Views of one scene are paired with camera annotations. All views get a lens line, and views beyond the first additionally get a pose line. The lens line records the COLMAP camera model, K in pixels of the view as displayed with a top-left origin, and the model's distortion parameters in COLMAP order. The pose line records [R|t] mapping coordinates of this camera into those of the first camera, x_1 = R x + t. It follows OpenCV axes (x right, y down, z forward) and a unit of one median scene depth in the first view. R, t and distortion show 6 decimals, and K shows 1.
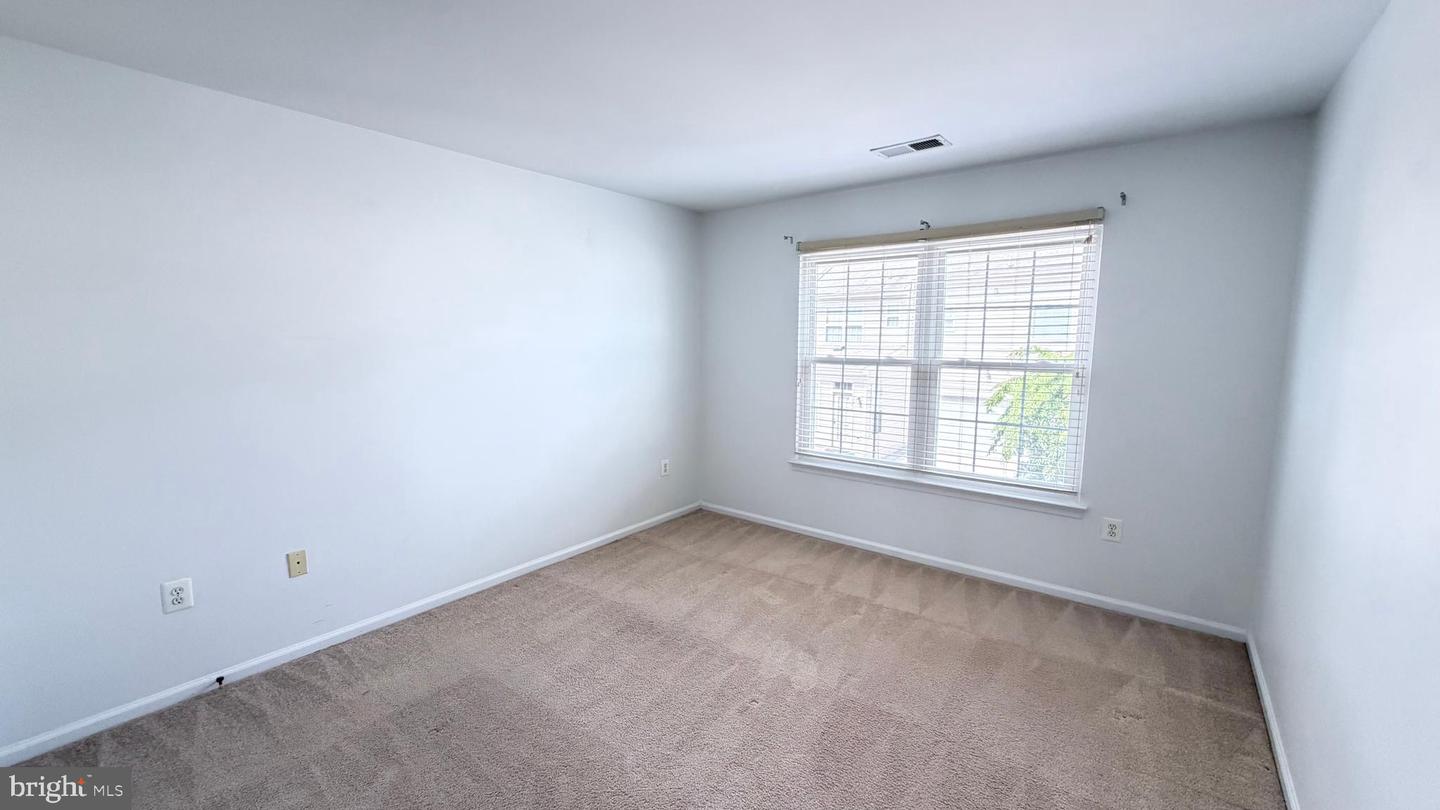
lens RADIAL K [[572.5, 0, 714.7], [0, 572.5, 406.9], [0, 0, 1]] dist [0.000337, 0.000018]
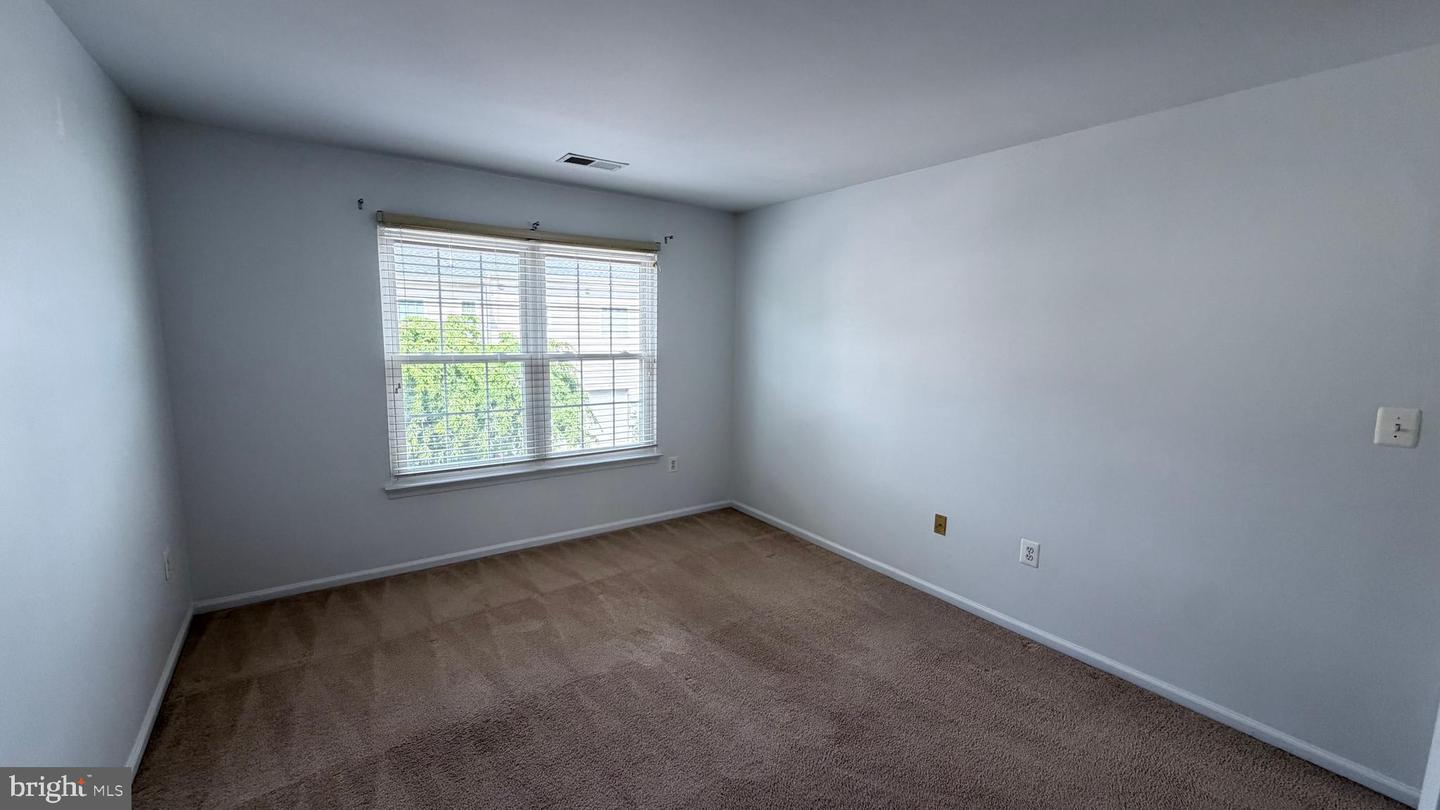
lens RADIAL K [[552.7, 0, 720.0], [0, 552.7, 405.0], [0, 0, 1]] dist [0.000466, 0.000099]
pose [[0.295371, -0.120436, 0.947761, -0.520054], [0.107481, 0.989914, 0.092296, -0.048090], [-0.949318, 0.074604, 0.305336, 0.379552]]
